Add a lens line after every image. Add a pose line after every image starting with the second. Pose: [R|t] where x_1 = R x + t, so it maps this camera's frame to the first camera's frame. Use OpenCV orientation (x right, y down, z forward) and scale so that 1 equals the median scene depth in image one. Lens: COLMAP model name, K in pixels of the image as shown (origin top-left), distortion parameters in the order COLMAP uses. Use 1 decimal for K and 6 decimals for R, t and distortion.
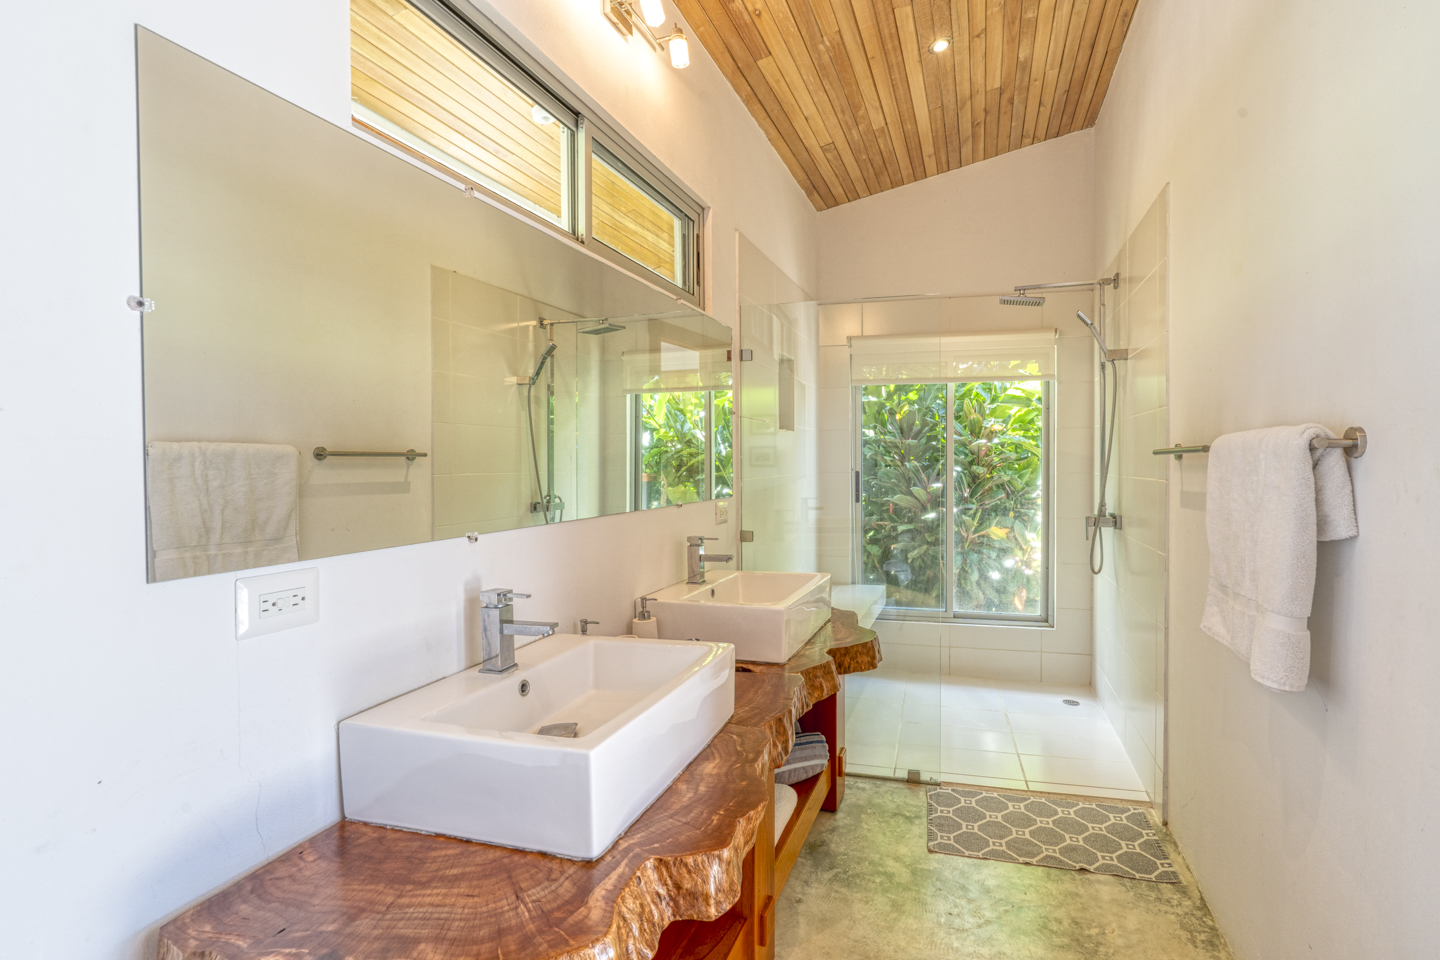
lens RADIAL K [[687.6, 0, 725.7], [0, 687.6, 464.7], [0, 0, 1]] dist [-0.008871, 0.004985]
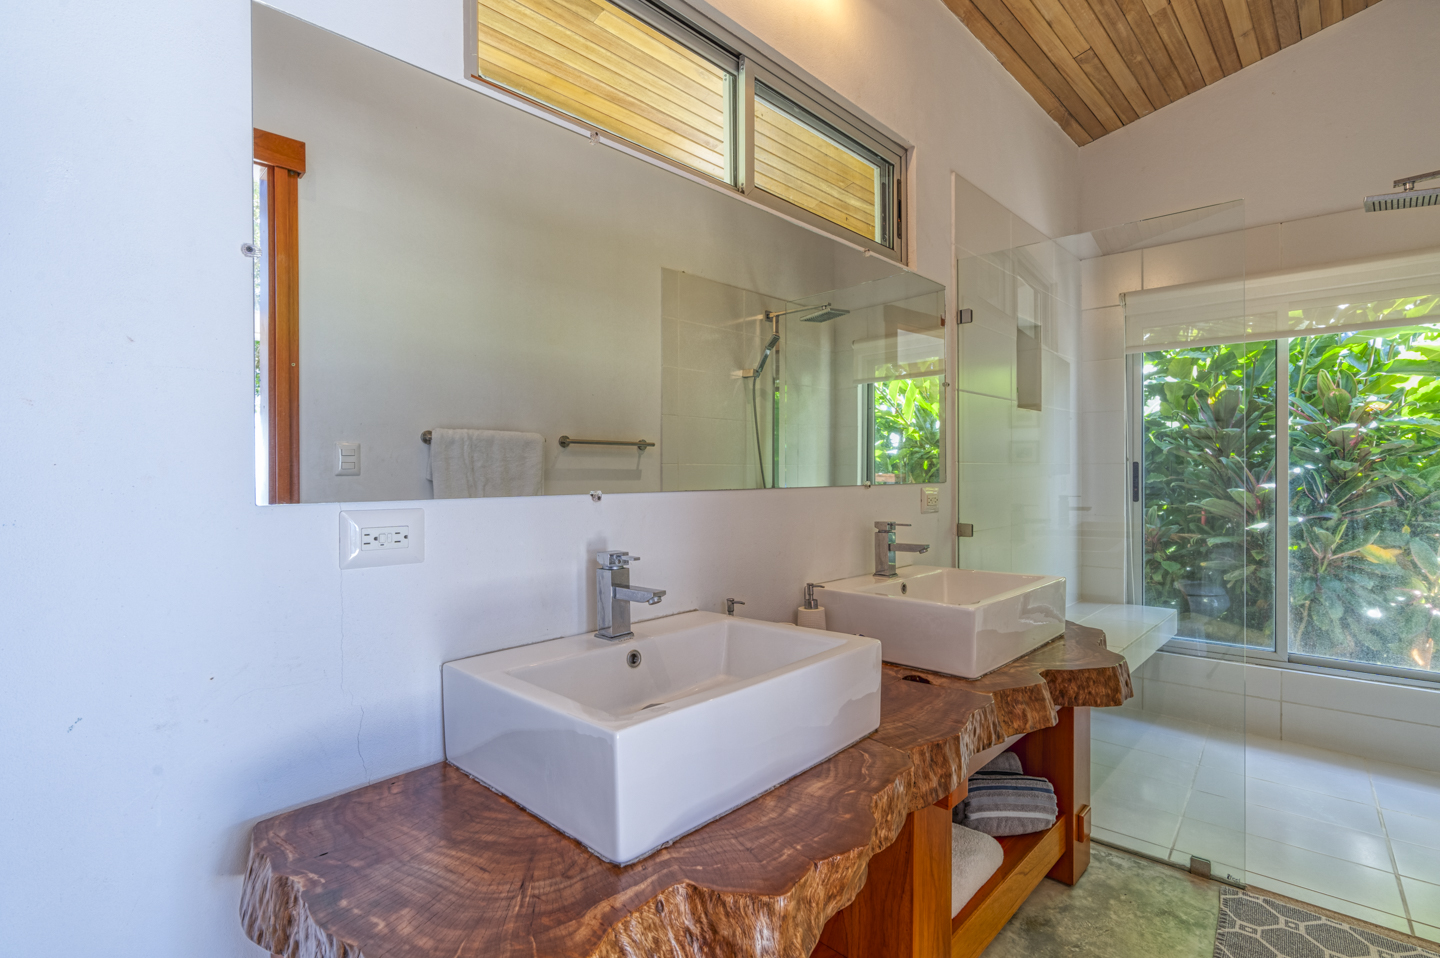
lens RADIAL K [[652.3, 0, 719.0], [0, 652.3, 476.7], [0, 0, 1]] dist [-0.007823, 0.004126]
pose [[0.902133, 0.005915, -0.431418, 0.112914], [-0.010900, 0.999899, -0.009083, 0.053328], [0.431321, 0.012896, 0.902106, 0.156411]]
